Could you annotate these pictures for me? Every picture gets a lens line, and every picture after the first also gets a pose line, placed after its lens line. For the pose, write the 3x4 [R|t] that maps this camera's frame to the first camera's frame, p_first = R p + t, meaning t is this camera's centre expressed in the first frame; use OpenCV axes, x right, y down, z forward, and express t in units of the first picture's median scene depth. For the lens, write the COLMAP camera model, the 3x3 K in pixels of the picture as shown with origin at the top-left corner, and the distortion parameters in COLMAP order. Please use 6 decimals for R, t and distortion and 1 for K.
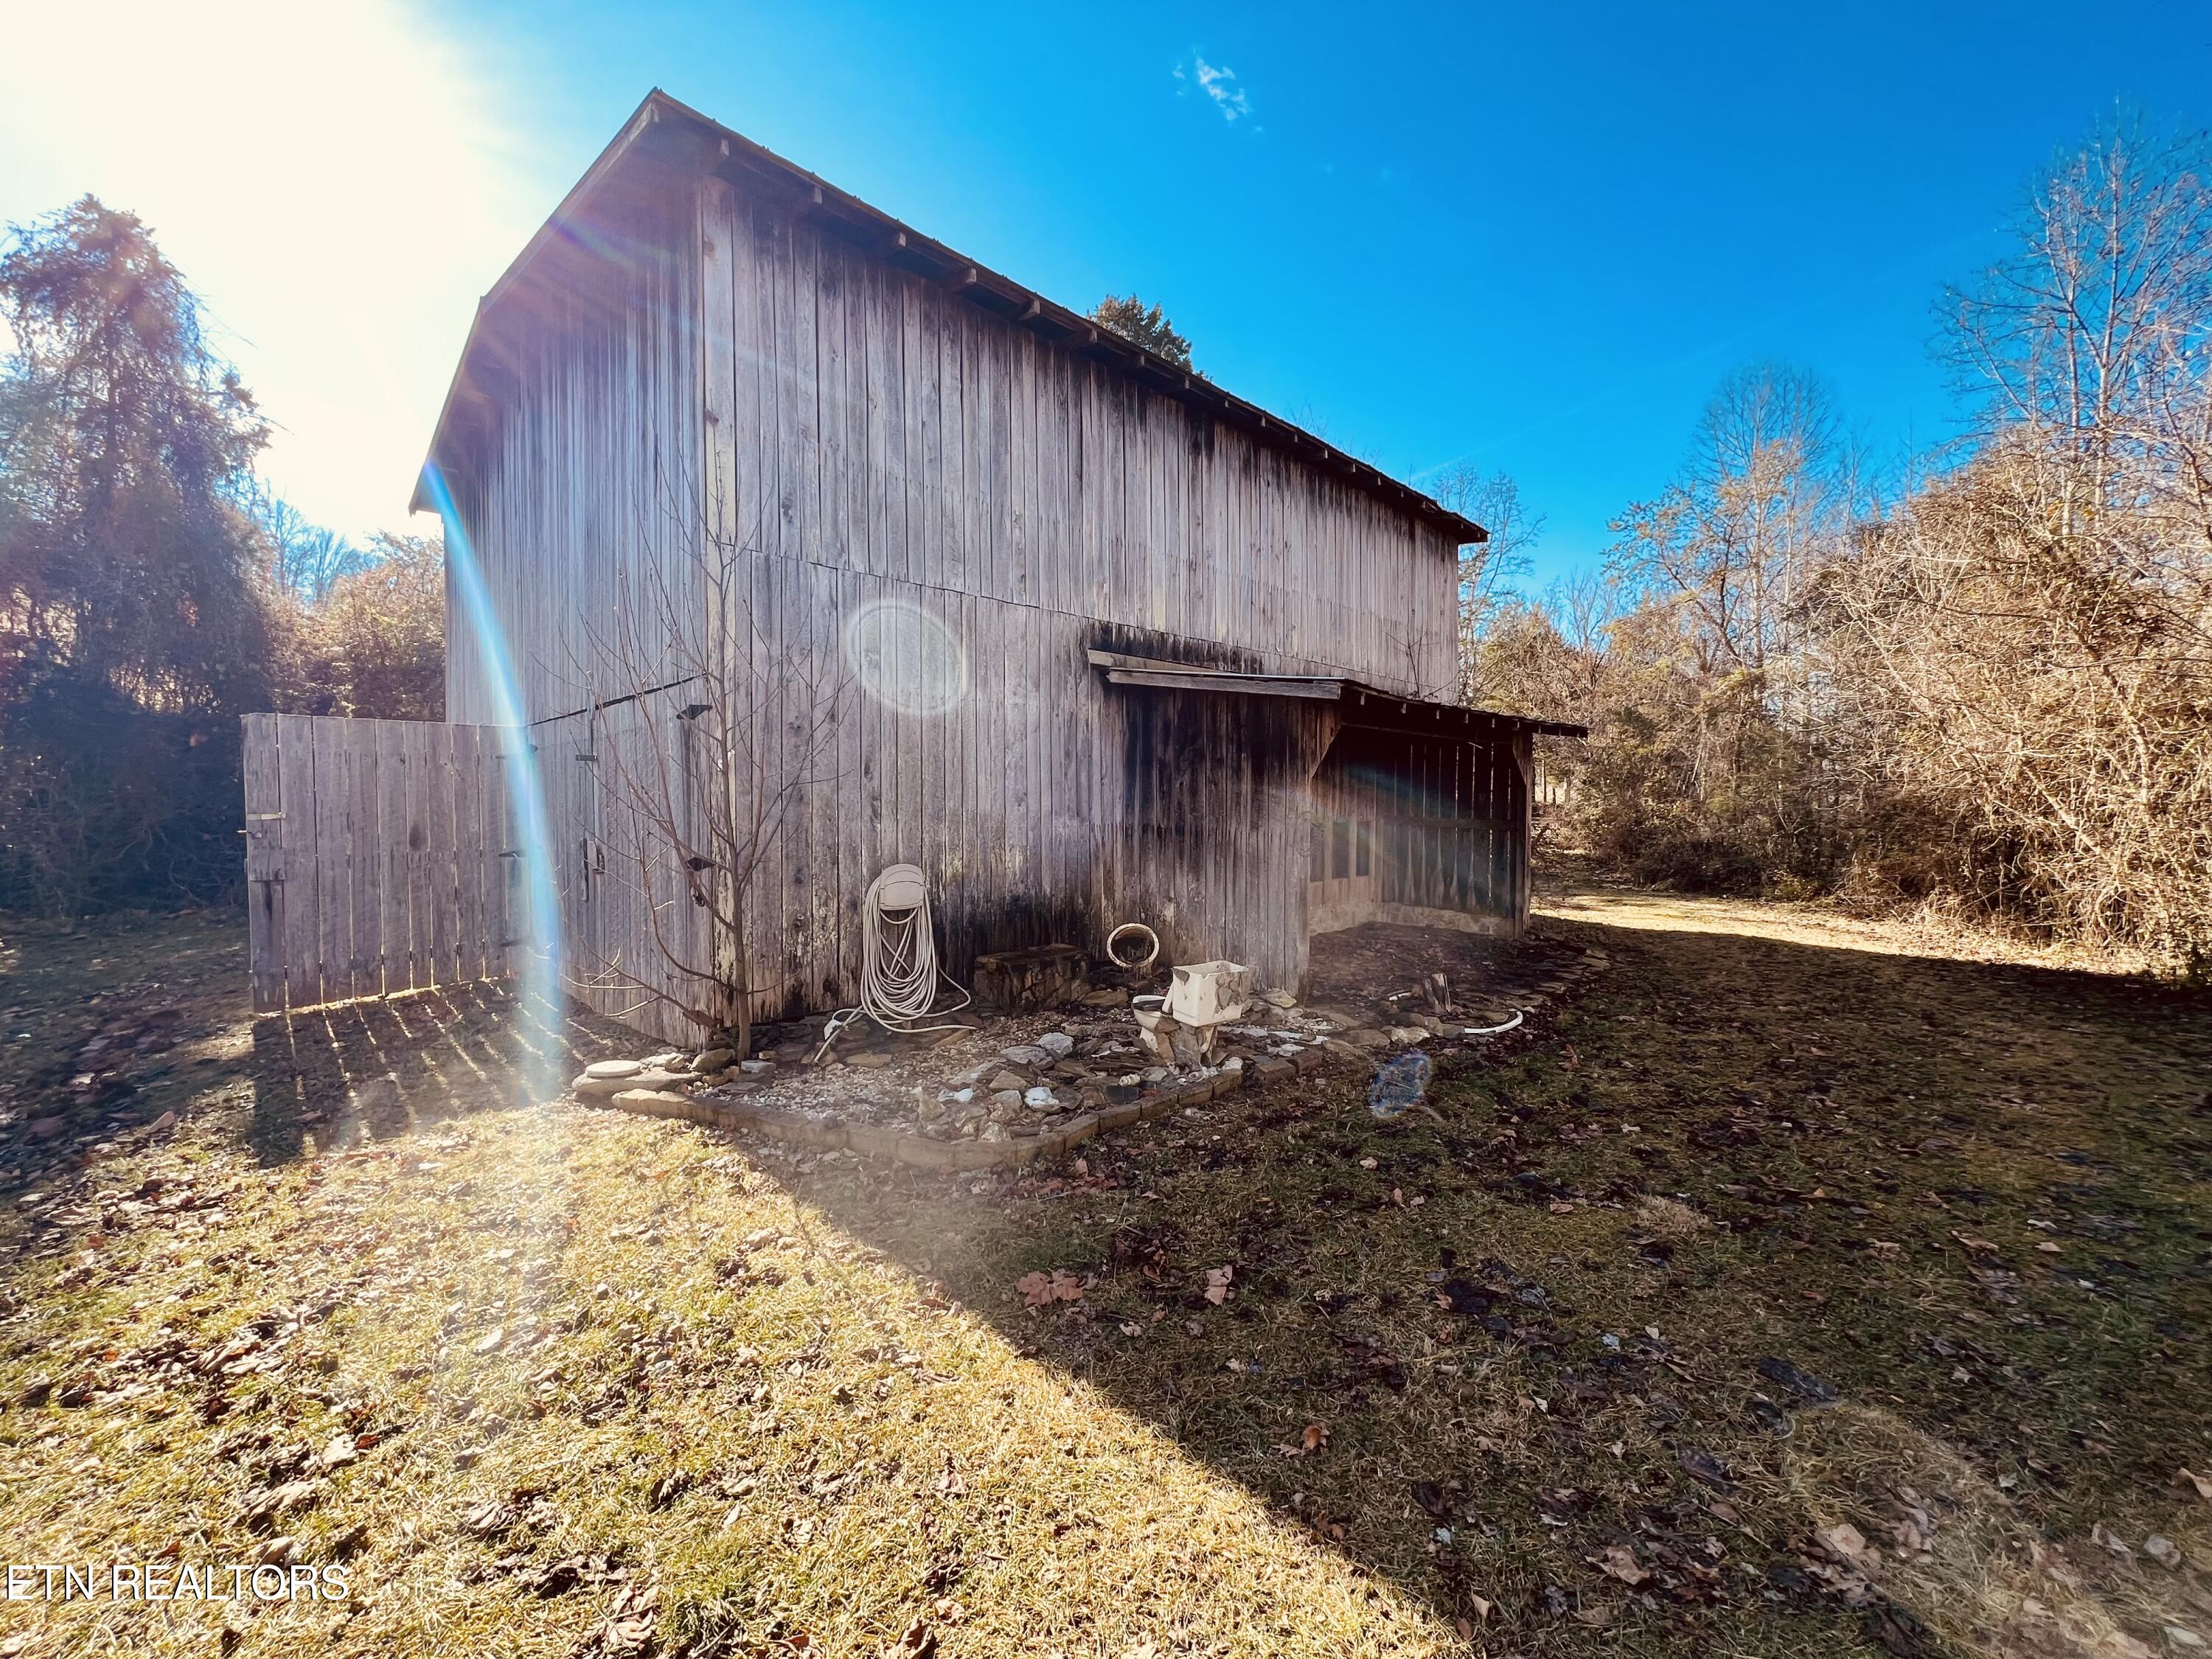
lens RADIAL K [[884.7, 0, 1112.2], [0, 884.7, 842.8], [0, 0, 1]] dist [-0.003558, 0.000341]
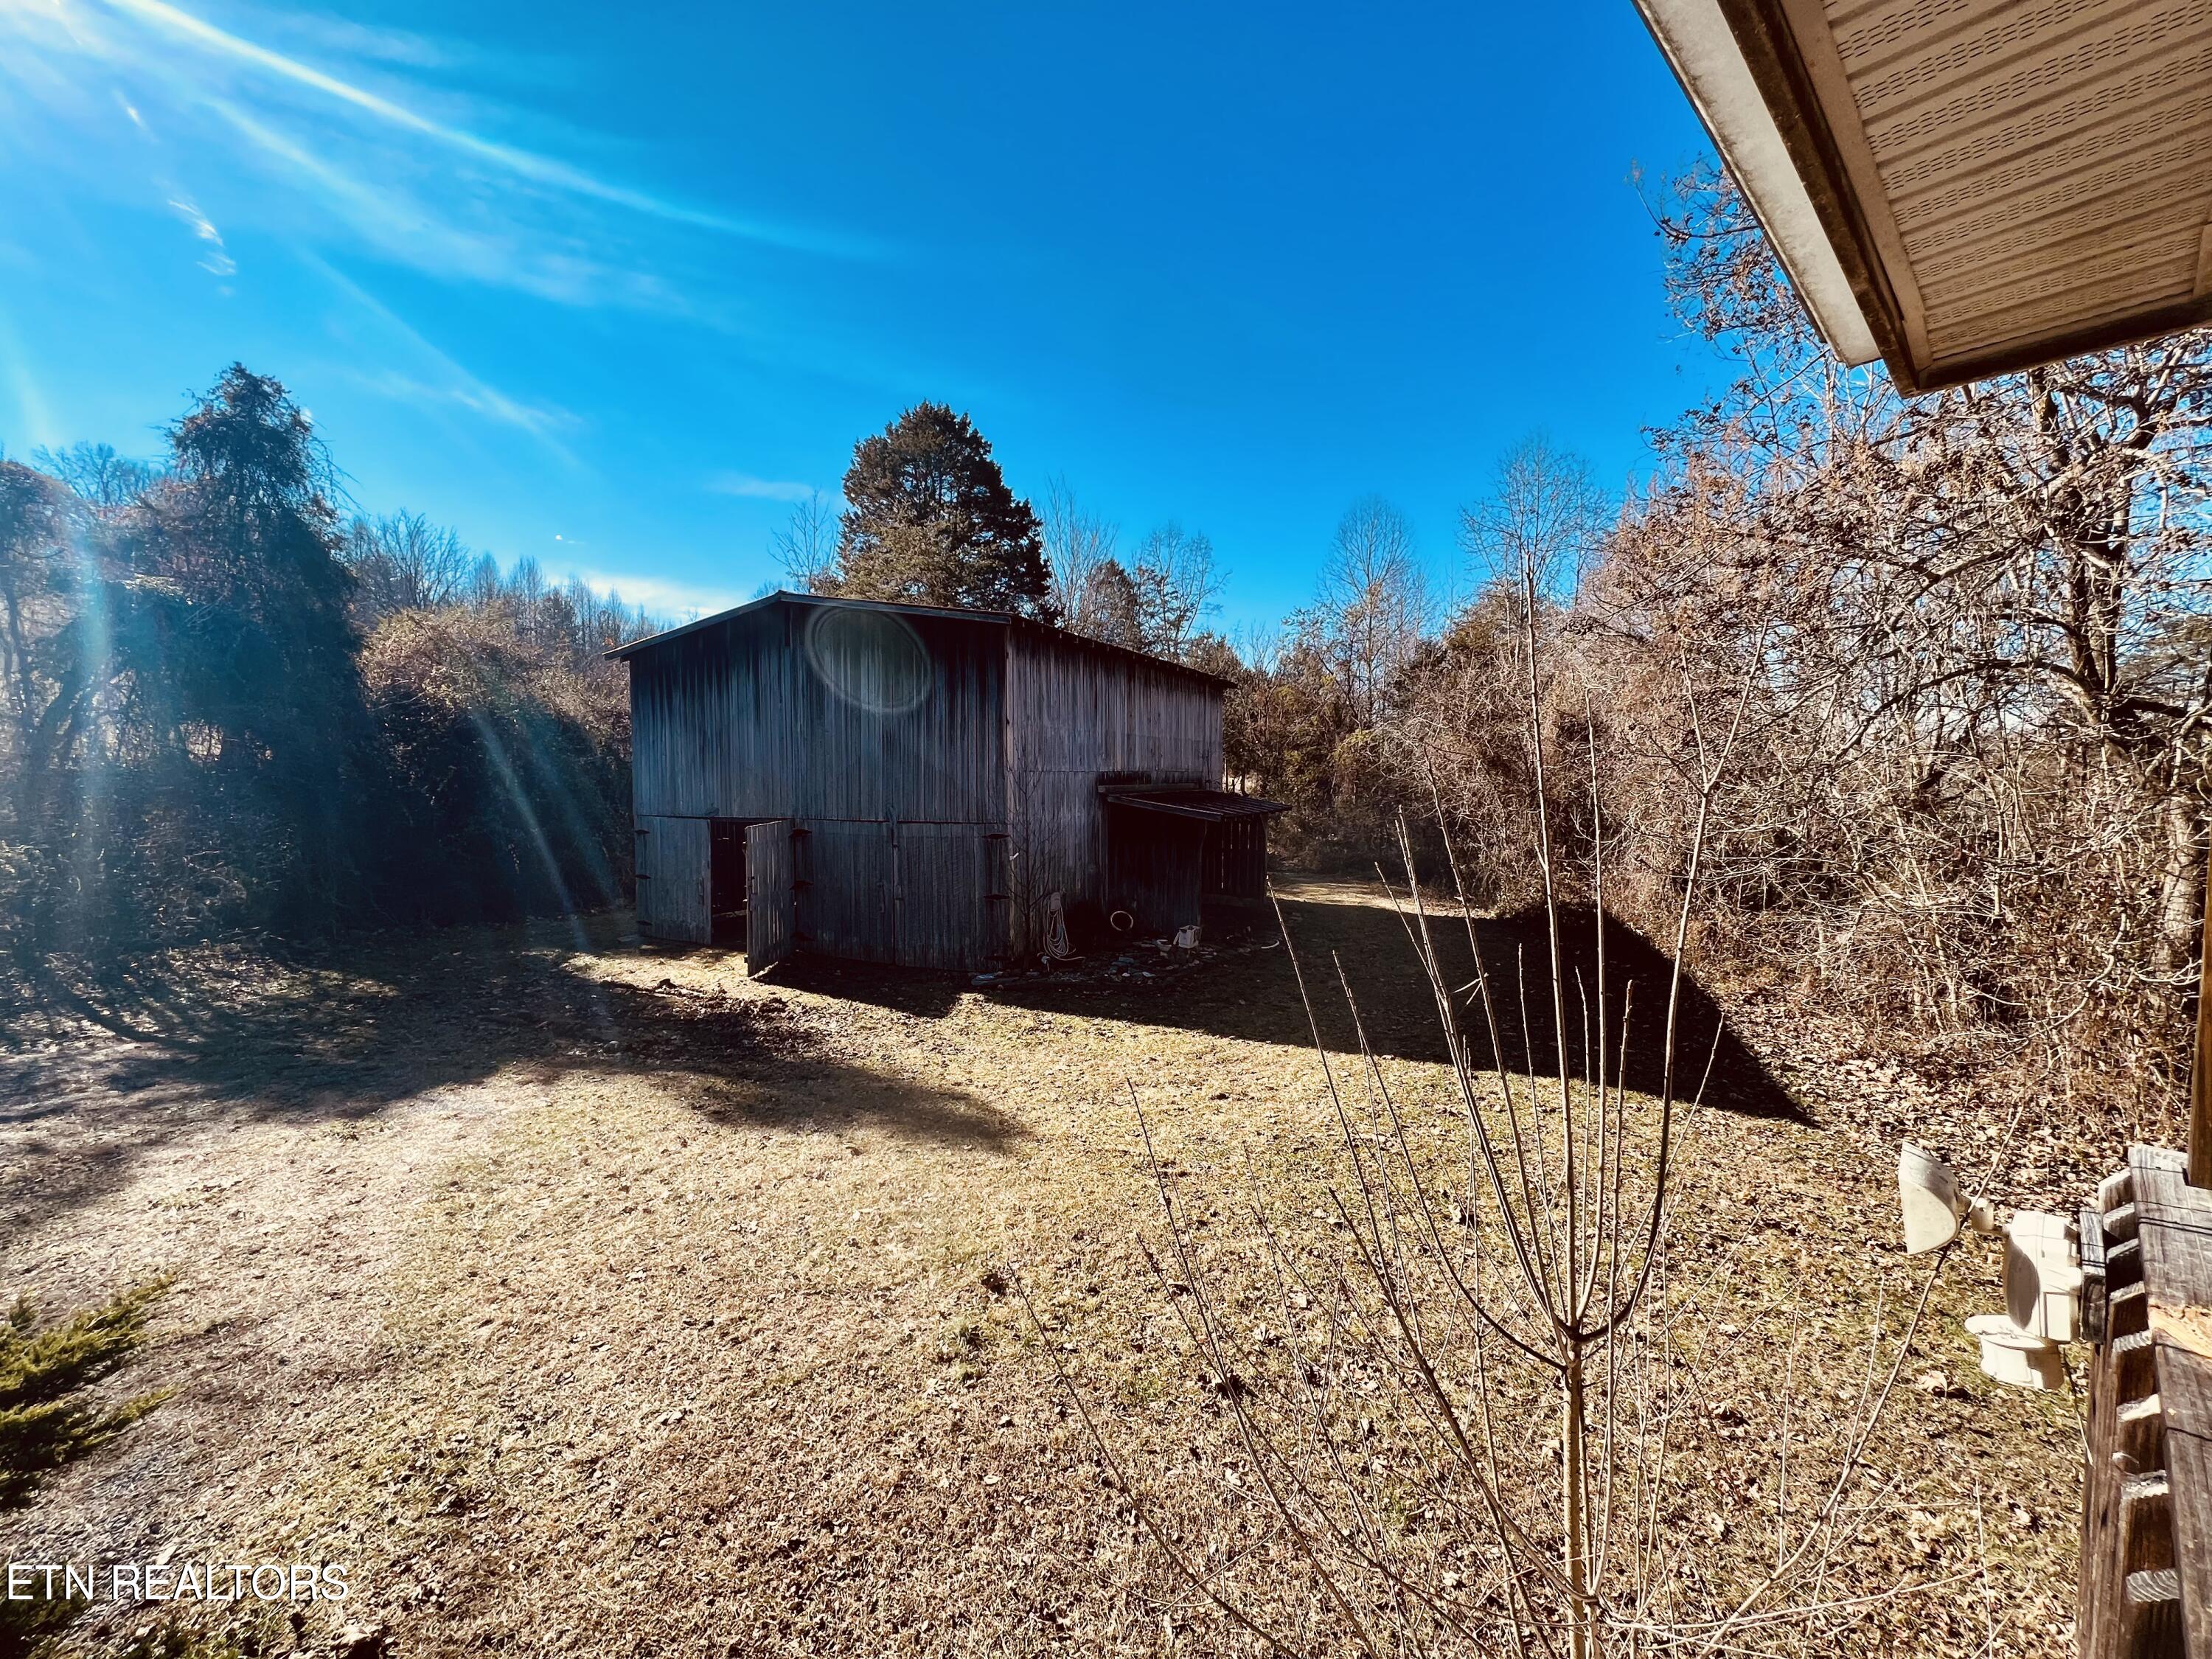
lens RADIAL K [[879.1, 0, 1098.6], [0, 879.1, 828.0], [0, 0, 1]] dist [-0.003634, 0.000511]
pose [[0.946331, -0.013276, 0.322927, -0.618832], [0.006019, 0.999707, 0.023461, -0.142850], [-0.323144, -0.020258, 0.946133, -0.889473]]
